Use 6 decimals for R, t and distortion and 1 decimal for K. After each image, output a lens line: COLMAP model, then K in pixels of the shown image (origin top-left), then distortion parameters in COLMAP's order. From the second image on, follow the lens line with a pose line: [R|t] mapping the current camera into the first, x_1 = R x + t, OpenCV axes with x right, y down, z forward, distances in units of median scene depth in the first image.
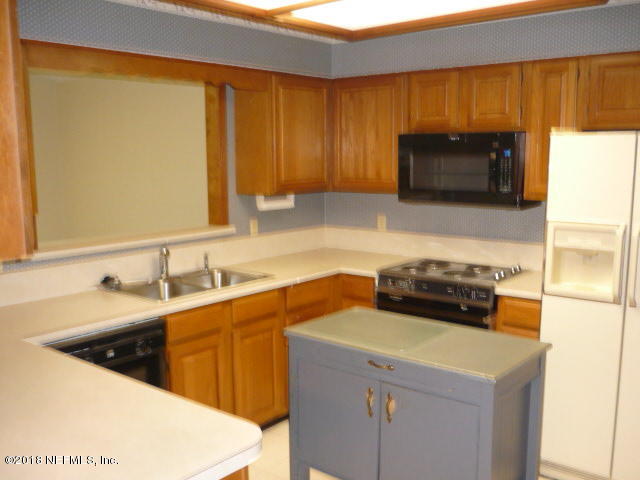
lens RADIAL K [[642.0, 0, 319.2], [0, 642.0, 252.7], [0, 0, 1]] dist [-0.070185, 0.030279]
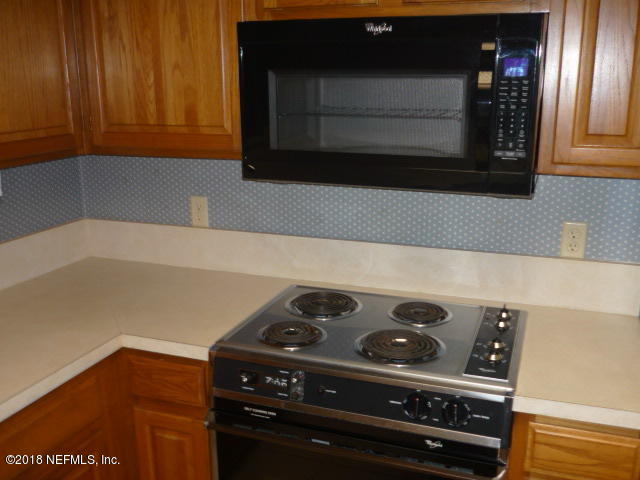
lens RADIAL K [[642.0, 0, 319.2], [0, 642.0, 252.7], [0, 0, 1]] dist [-0.070185, 0.030279]
pose [[0.946742, -0.084808, 0.310623, 0.030824], [0.047375, 0.990880, 0.126142, -0.081185], [-0.318488, -0.104709, 0.942126, 0.548775]]
